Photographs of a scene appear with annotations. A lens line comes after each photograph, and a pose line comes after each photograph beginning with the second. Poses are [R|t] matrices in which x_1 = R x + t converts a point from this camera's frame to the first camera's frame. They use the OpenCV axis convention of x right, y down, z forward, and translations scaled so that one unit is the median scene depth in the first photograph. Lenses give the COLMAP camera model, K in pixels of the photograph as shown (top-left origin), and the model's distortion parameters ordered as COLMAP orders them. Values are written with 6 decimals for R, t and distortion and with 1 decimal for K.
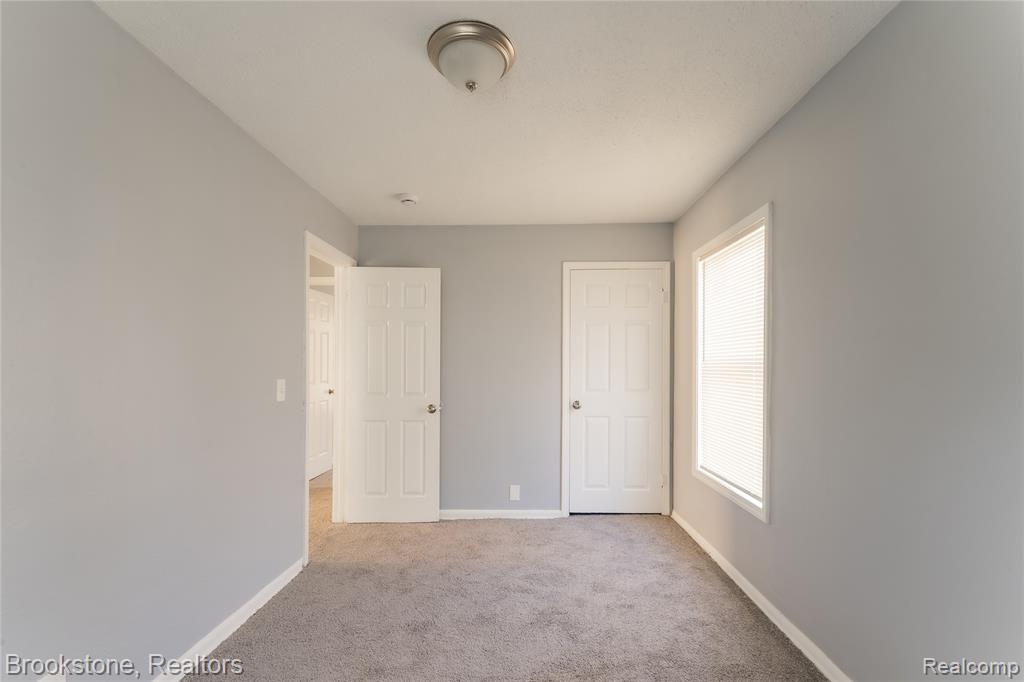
lens RADIAL K [[418.4, 0, 522.5], [0, 418.4, 365.9], [0, 0, 1]] dist [-0.006725, 0.001086]
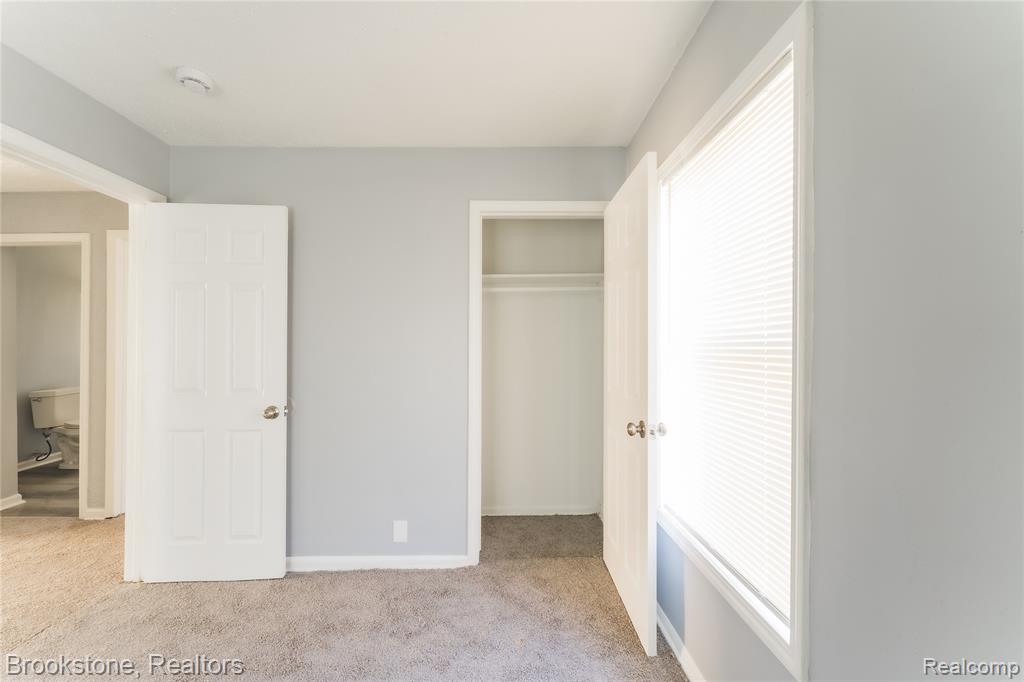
lens RADIAL K [[418.4, 0, 494.7], [0, 418.4, 348.7], [0, 0, 1]] dist [-0.006725, 0.001086]
pose [[0.999858, -0.002051, 0.016735, 0.134993], [0.002042, 0.999998, 0.000539, -0.000671], [-0.016736, -0.000505, 0.999860, 0.316411]]
